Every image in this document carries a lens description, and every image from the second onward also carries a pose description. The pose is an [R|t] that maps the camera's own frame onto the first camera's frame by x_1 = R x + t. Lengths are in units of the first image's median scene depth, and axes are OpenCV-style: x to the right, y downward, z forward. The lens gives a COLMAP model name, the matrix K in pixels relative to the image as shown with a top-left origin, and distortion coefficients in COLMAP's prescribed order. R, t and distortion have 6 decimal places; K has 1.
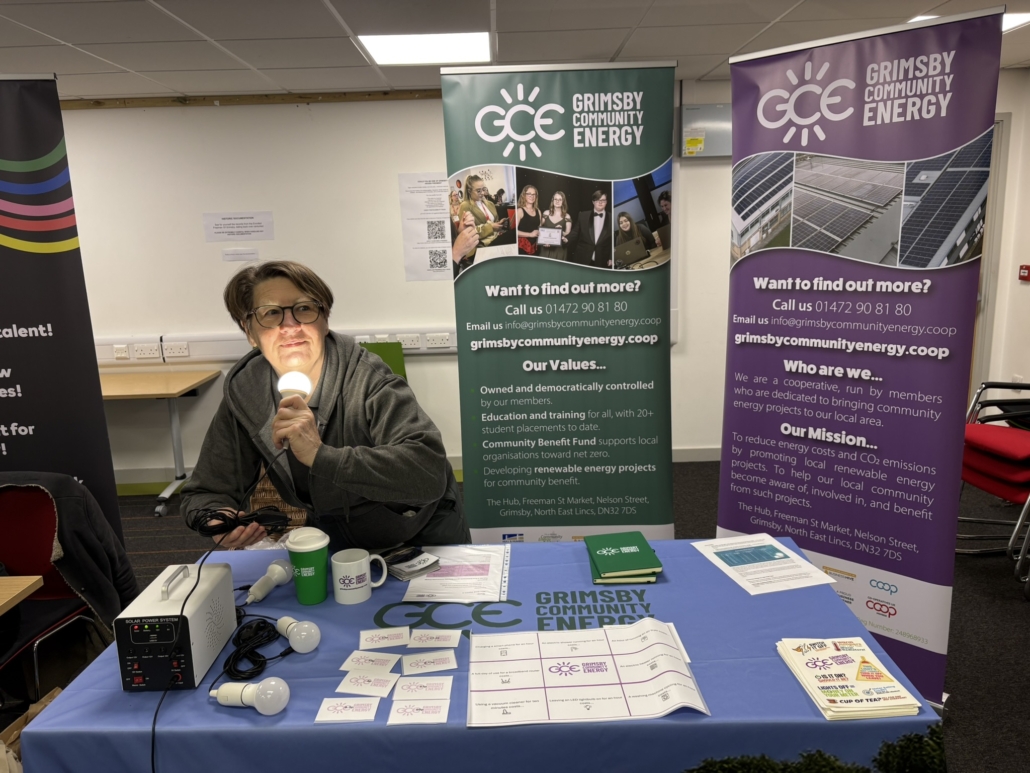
lens RADIAL K [[876.5, 0, 515.8], [0, 876.5, 390.2], [0, 0, 1]] dist [0.044710, -0.050510]
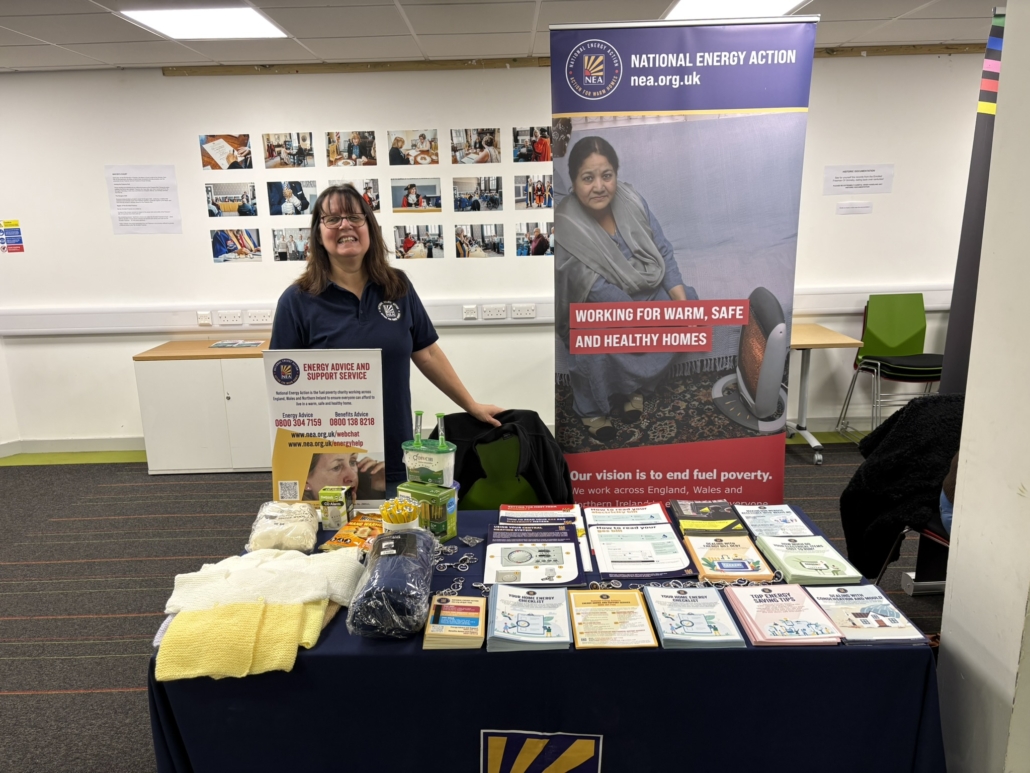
lens RADIAL K [[876.5, 0, 514.0], [0, 876.5, 386.8], [0, 0, 1]] dist [0.044710, -0.050510]
pose [[0.999621, 0.012446, -0.024554, -0.671782], [-0.011789, 0.999574, 0.026710, 0.026830], [0.024876, -0.026411, 0.999342, -0.015926]]
